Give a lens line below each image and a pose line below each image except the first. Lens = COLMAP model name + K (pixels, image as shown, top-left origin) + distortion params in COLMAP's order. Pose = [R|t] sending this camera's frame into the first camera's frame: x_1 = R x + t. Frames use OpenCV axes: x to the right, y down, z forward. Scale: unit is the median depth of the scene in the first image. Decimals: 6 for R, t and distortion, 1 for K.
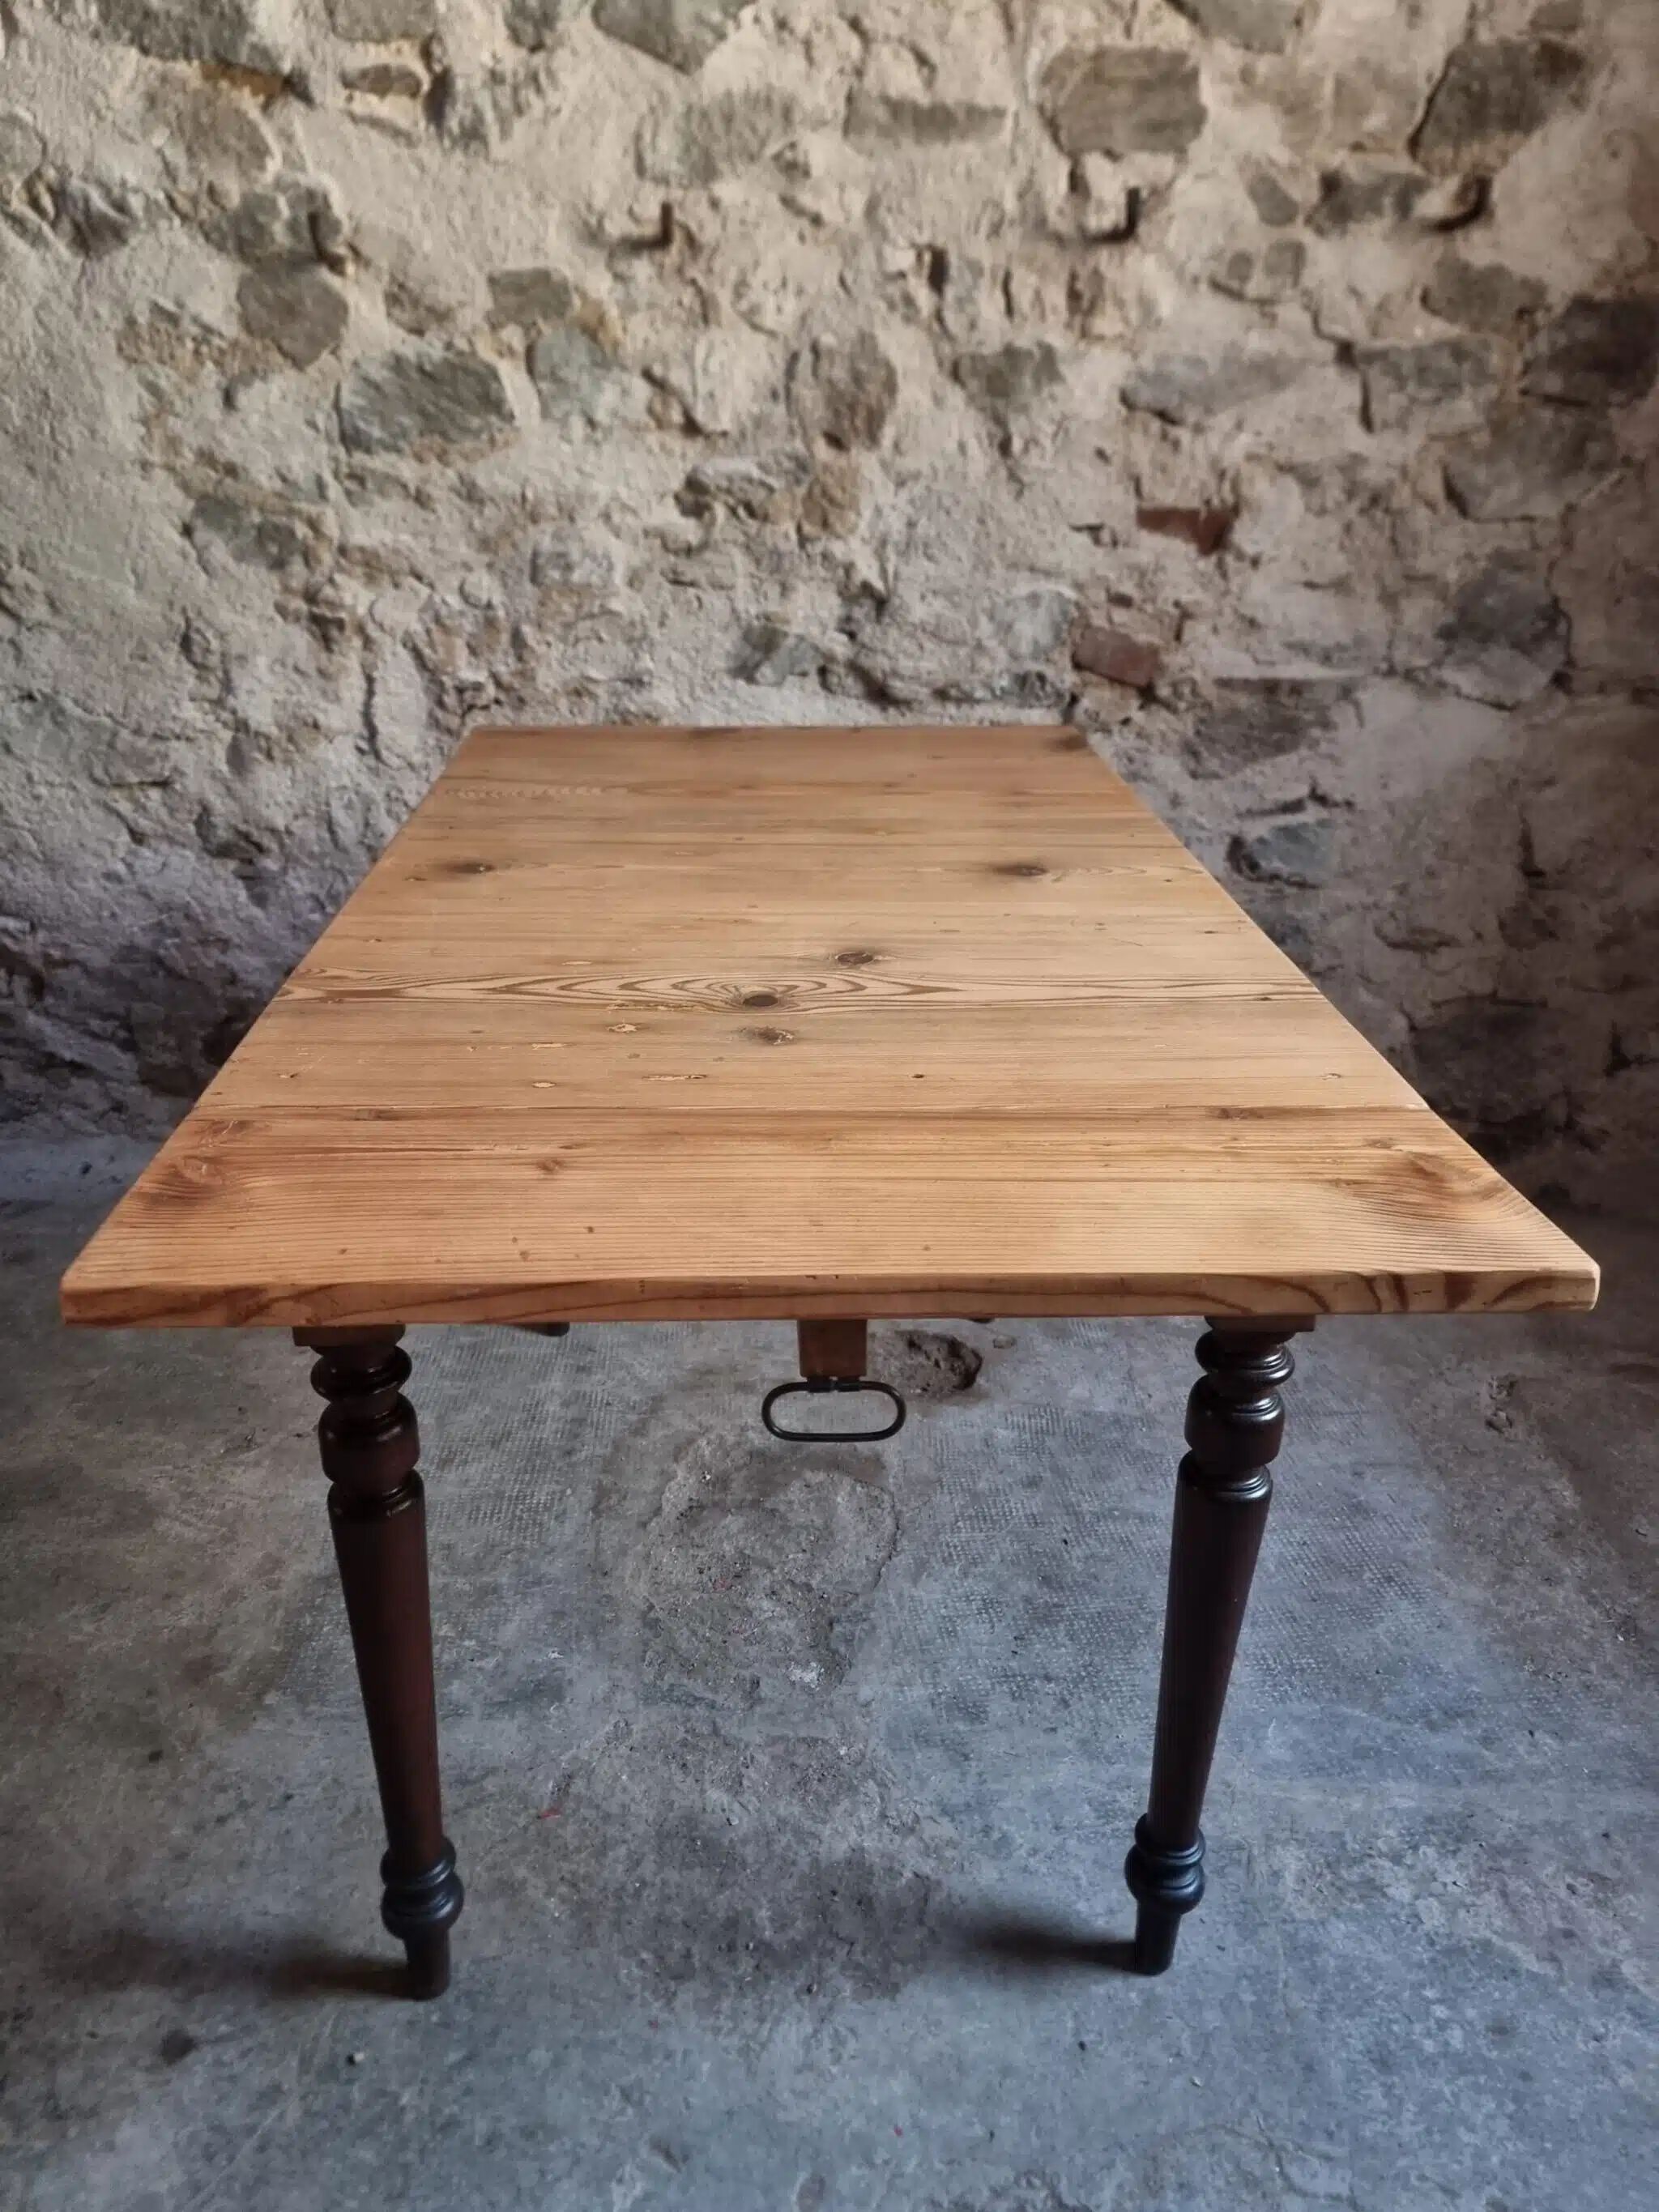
lens RADIAL K [[1603.1, 0, 799.9], [0, 1603.1, 1138.0], [0, 0, 1]] dist [0.040807, -0.040801]
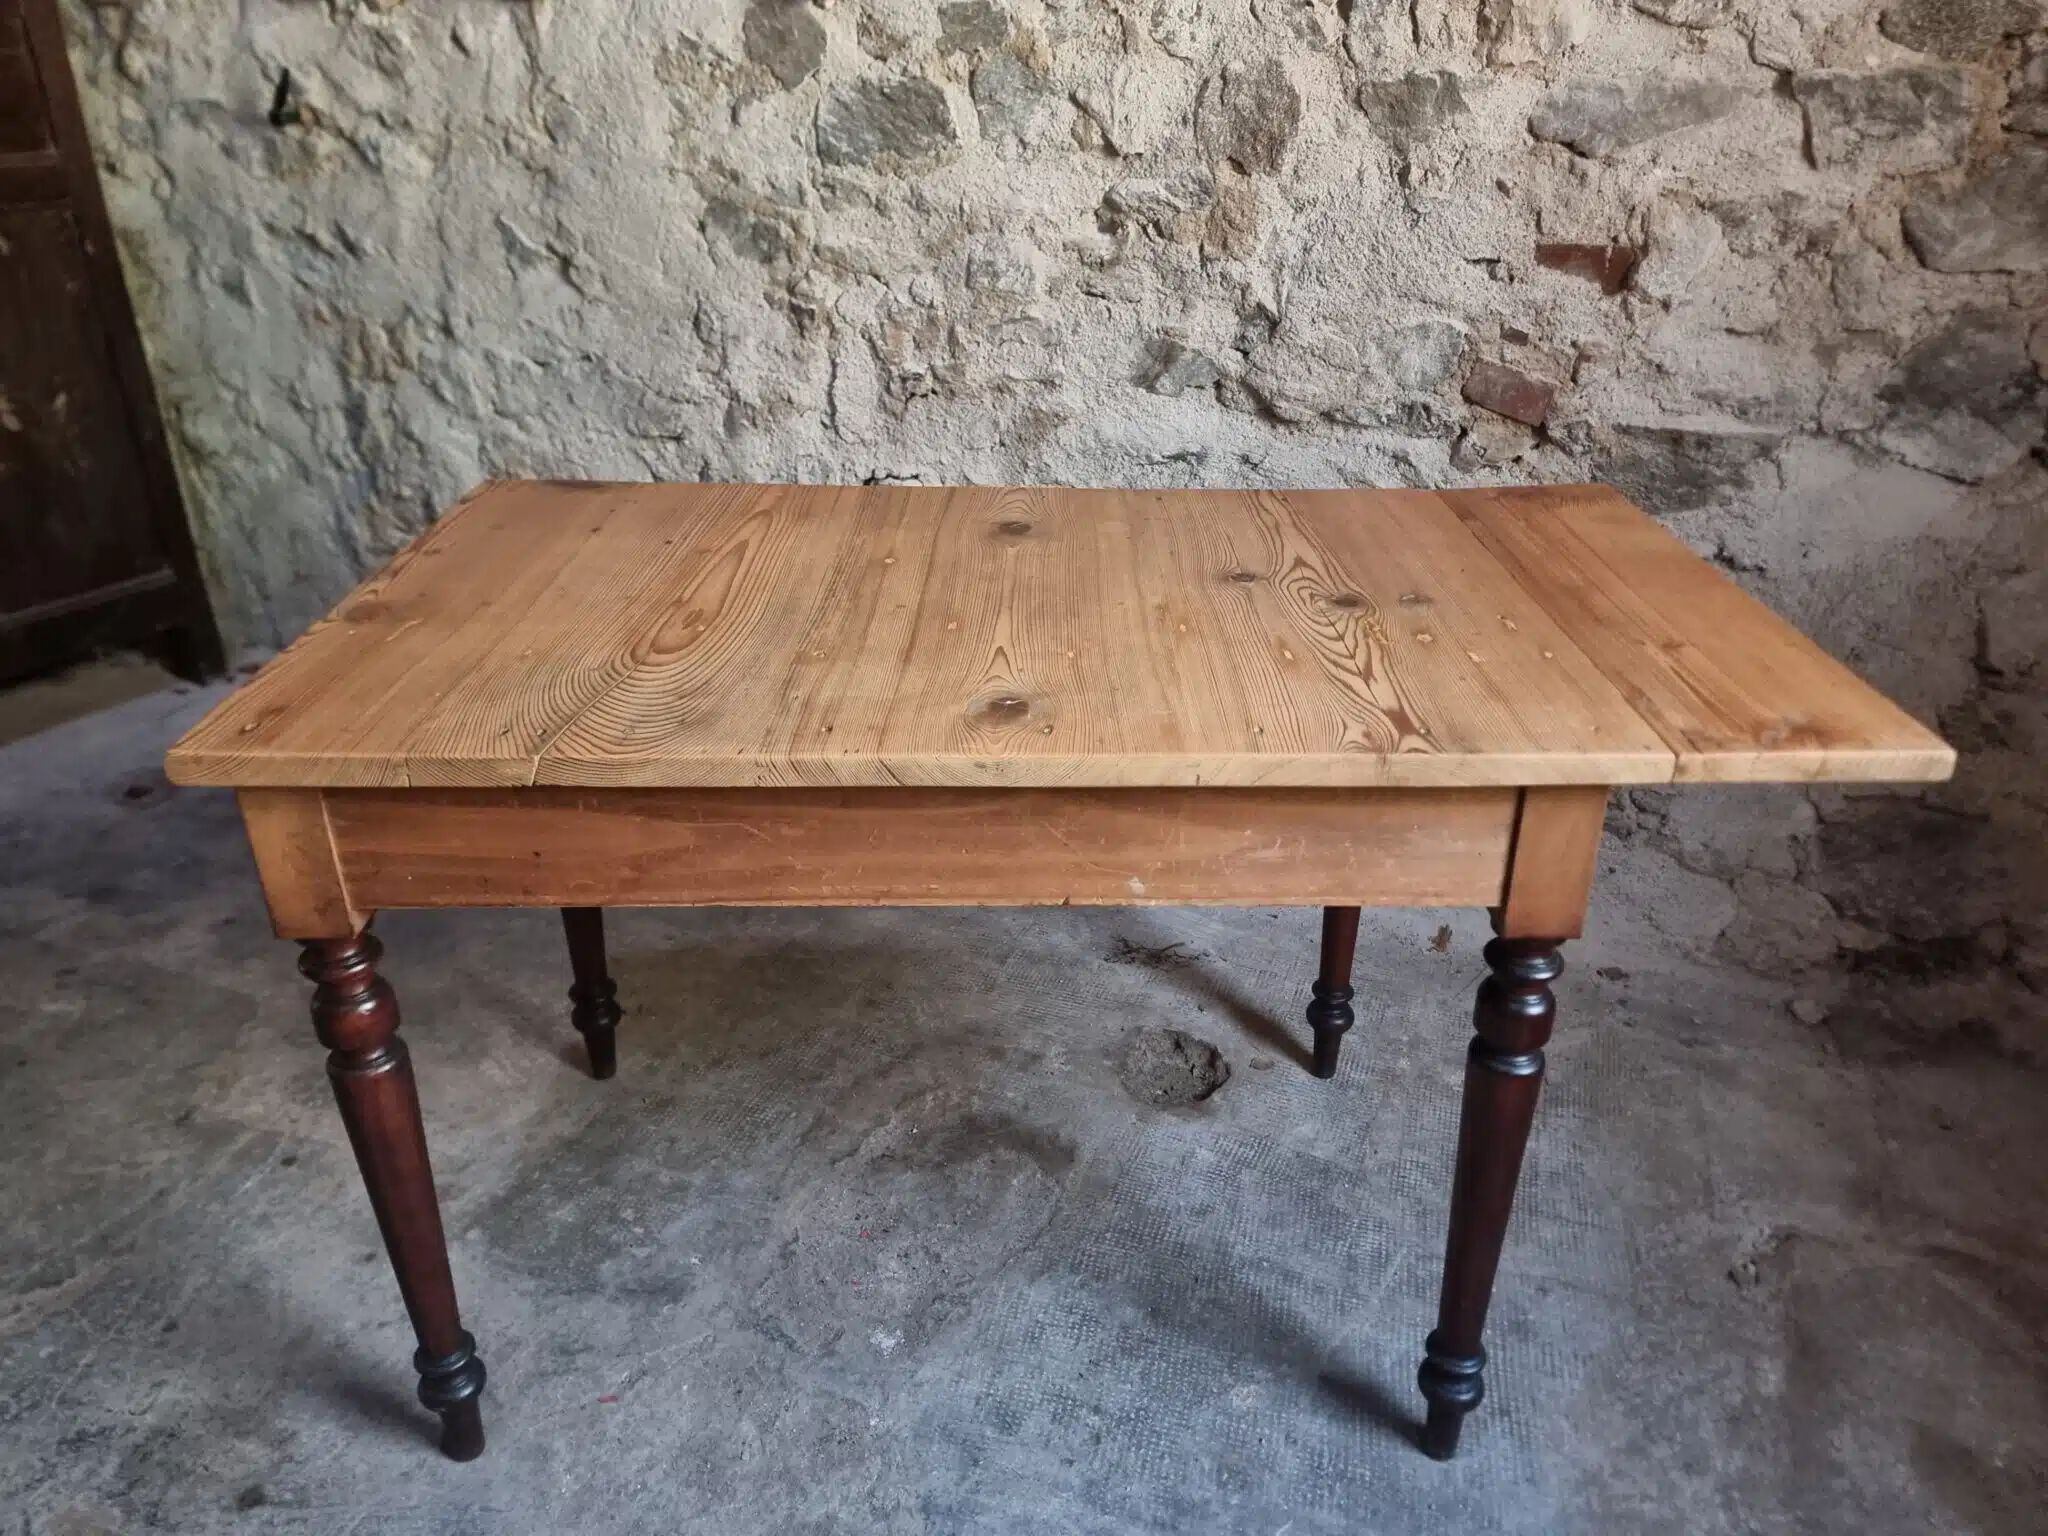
lens RADIAL K [[1476.3, 0, 1034.1], [0, 1476.3, 769.7], [0, 0, 1]] dist [0.067238, -0.074353]
pose [[0.932353, 0.157014, -0.325676, 0.265876], [-0.148382, 0.987596, 0.051346, -0.081957], [0.329698, 0.000452, 0.944086, 0.064102]]
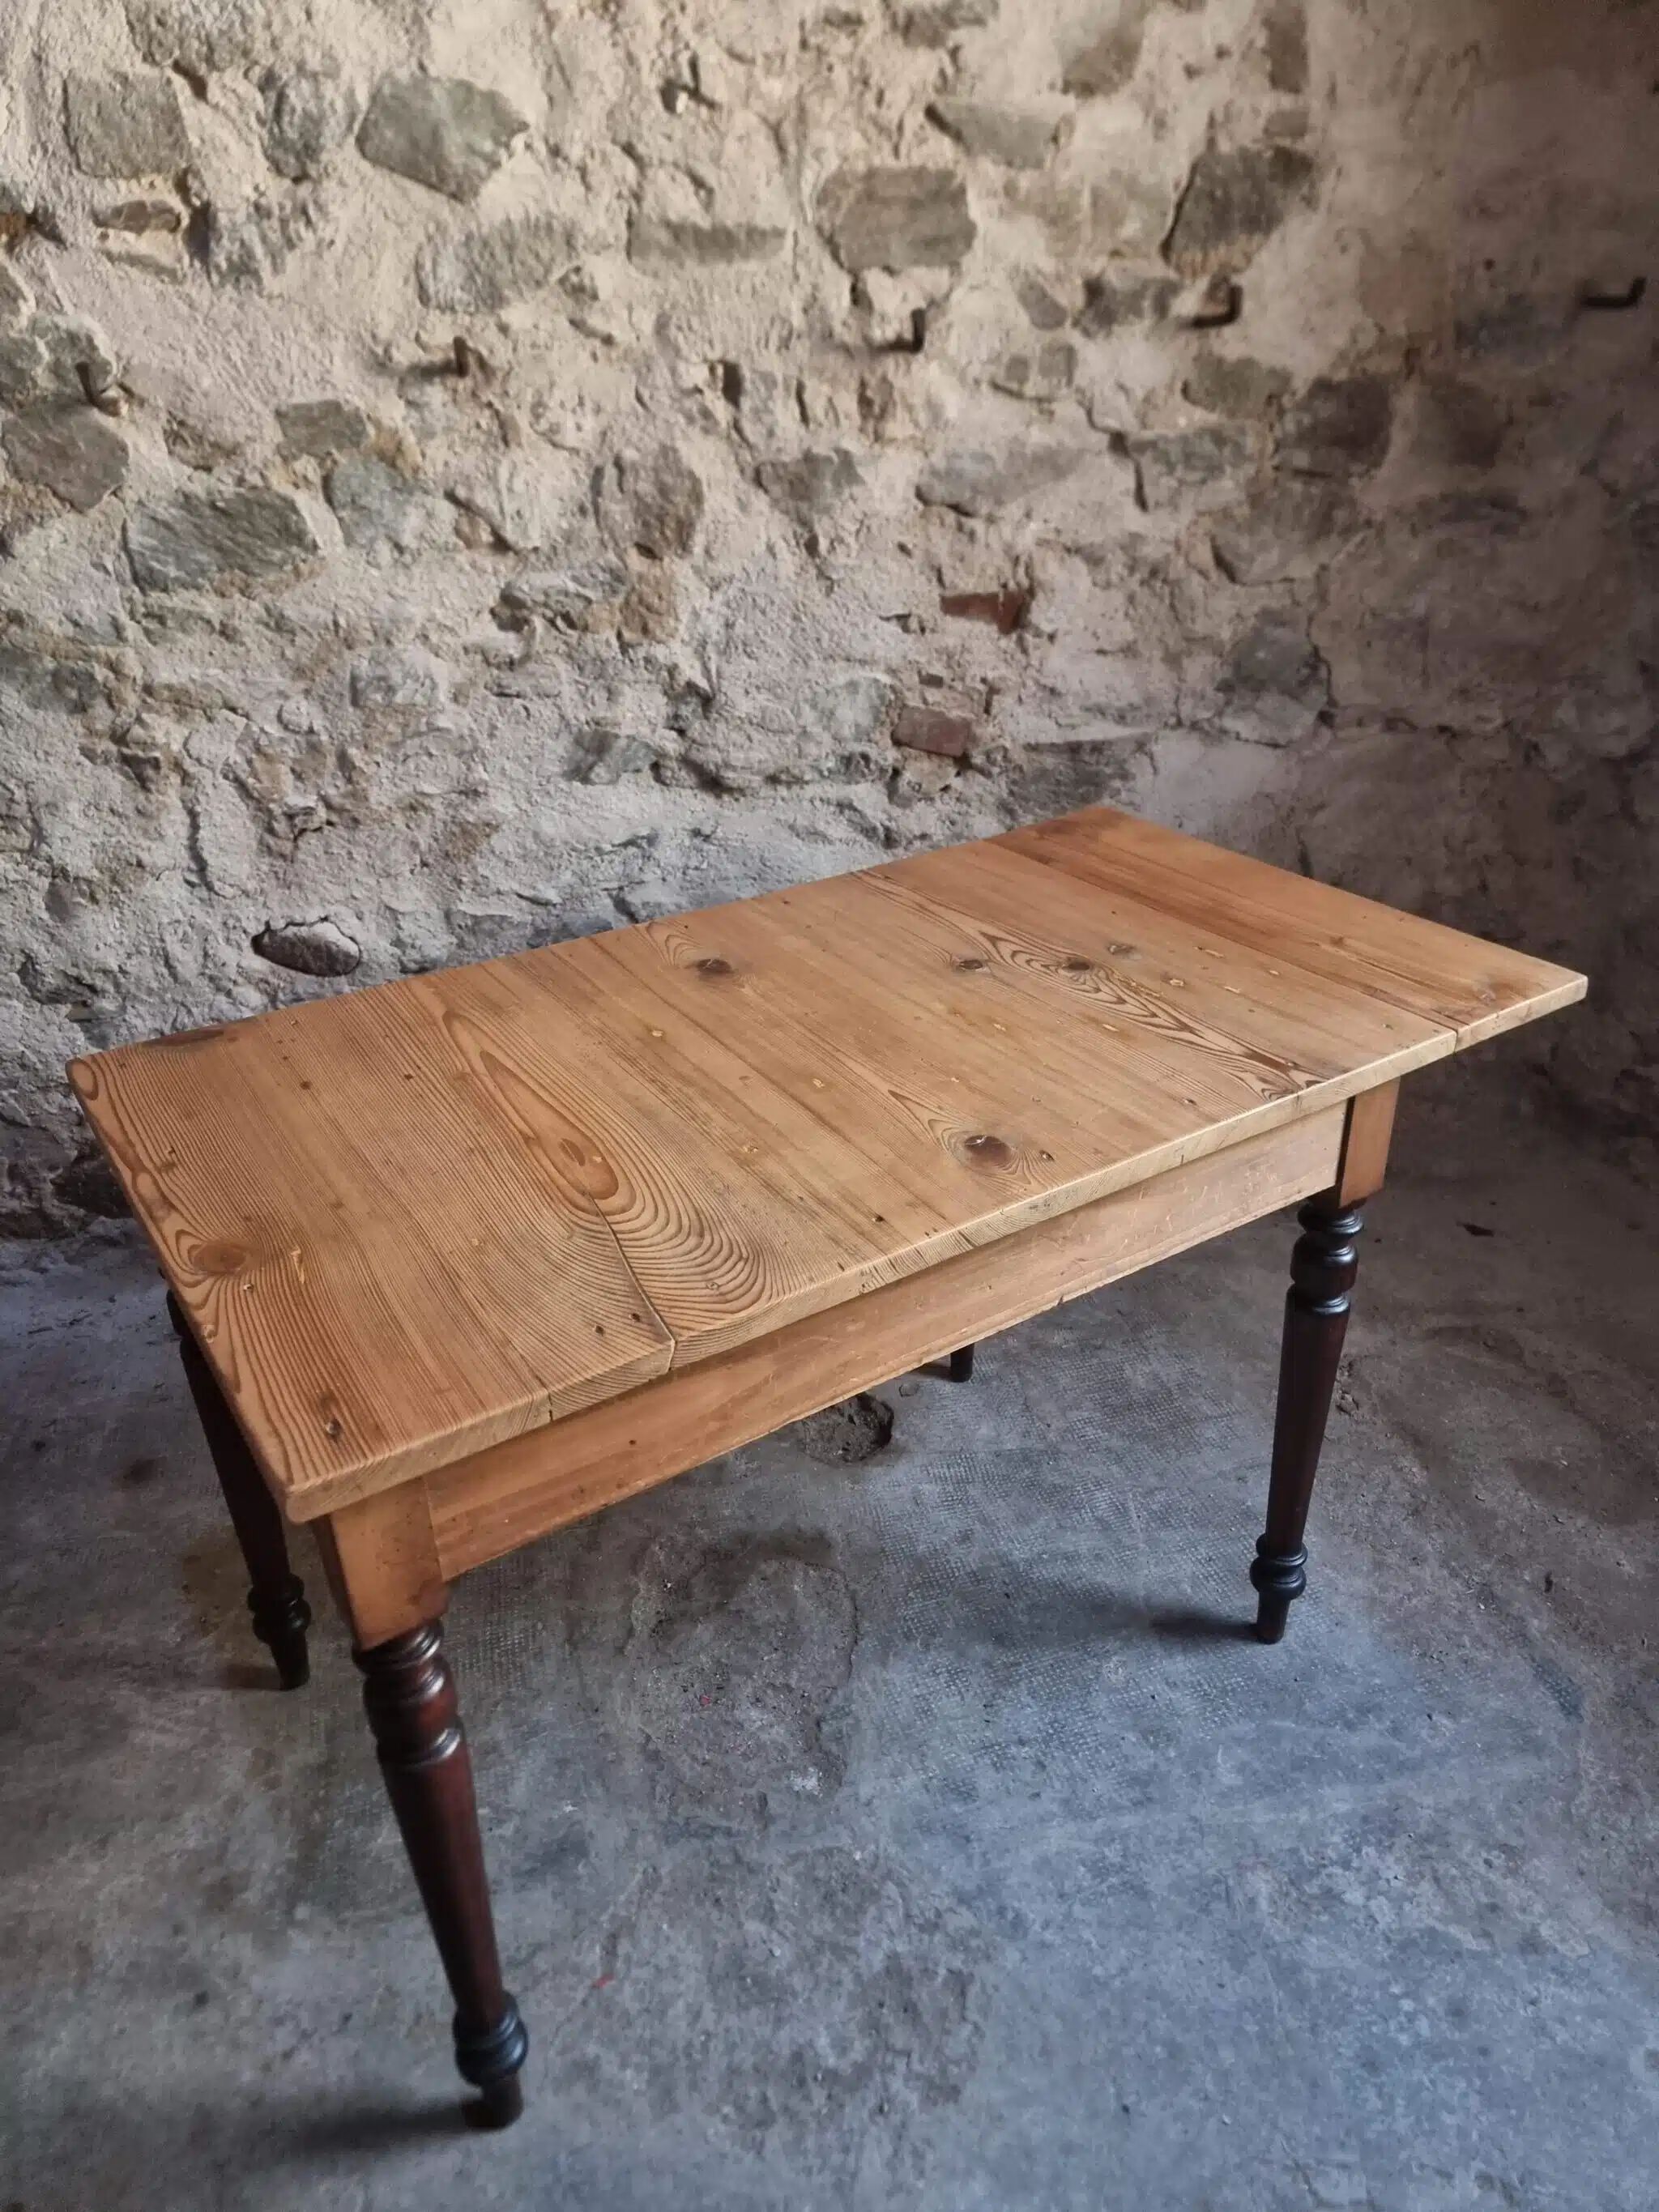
lens RADIAL K [[1551.3, 0, 823.9], [0, 1551.3, 1116.5], [0, 0, 1]] dist [0.057287, -0.060061]
pose [[0.979271, -0.126925, 0.157858, -0.069129], [0.116151, 0.990340, 0.075740, -0.138331], [-0.165947, -0.055835, 0.984553, -0.009998]]
